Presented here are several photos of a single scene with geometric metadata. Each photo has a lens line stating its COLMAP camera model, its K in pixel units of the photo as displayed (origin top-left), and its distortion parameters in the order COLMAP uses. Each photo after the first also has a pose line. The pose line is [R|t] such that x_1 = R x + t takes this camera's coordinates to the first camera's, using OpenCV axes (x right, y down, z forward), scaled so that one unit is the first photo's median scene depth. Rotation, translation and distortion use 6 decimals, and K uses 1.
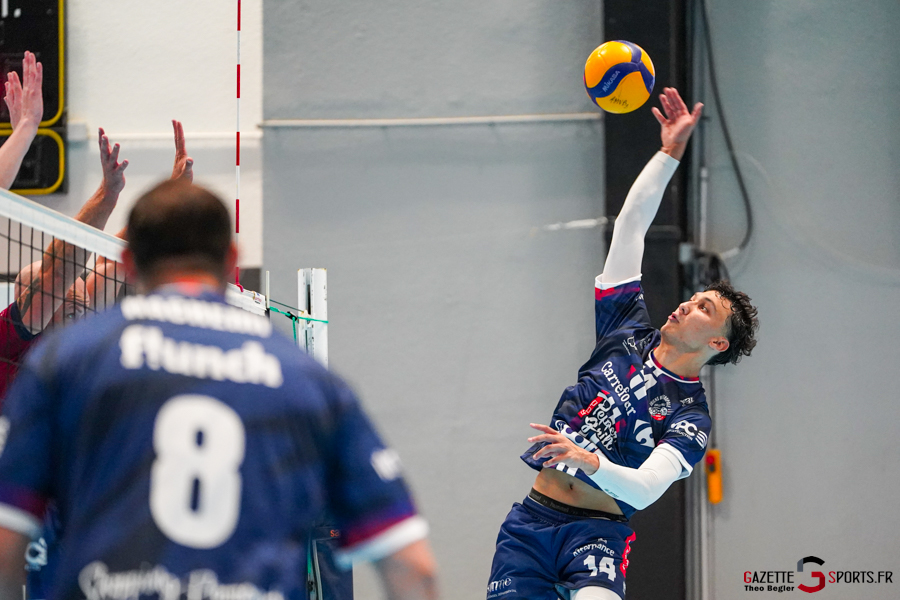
lens RADIAL K [[5196.7, 0, 449.6], [0, 5196.7, 300.2], [0, 0, 1]] dist [-0.670455, 0.000000]
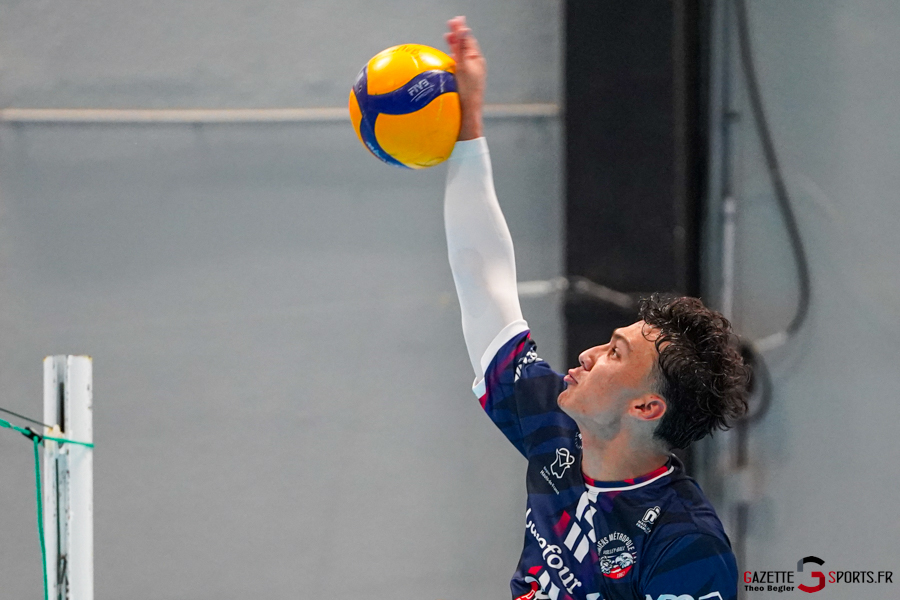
lens RADIAL K [[5196.7, 0, 450.7], [0, 5196.7, 299.3], [0, 0, 1]] dist [-0.670455, 0.000000]
pose [[0.999858, 0.010425, -0.013208, 0.024960], [-0.010867, 0.999368, -0.033860, 0.006994], [0.012847, 0.033999, 0.999339, 0.401260]]
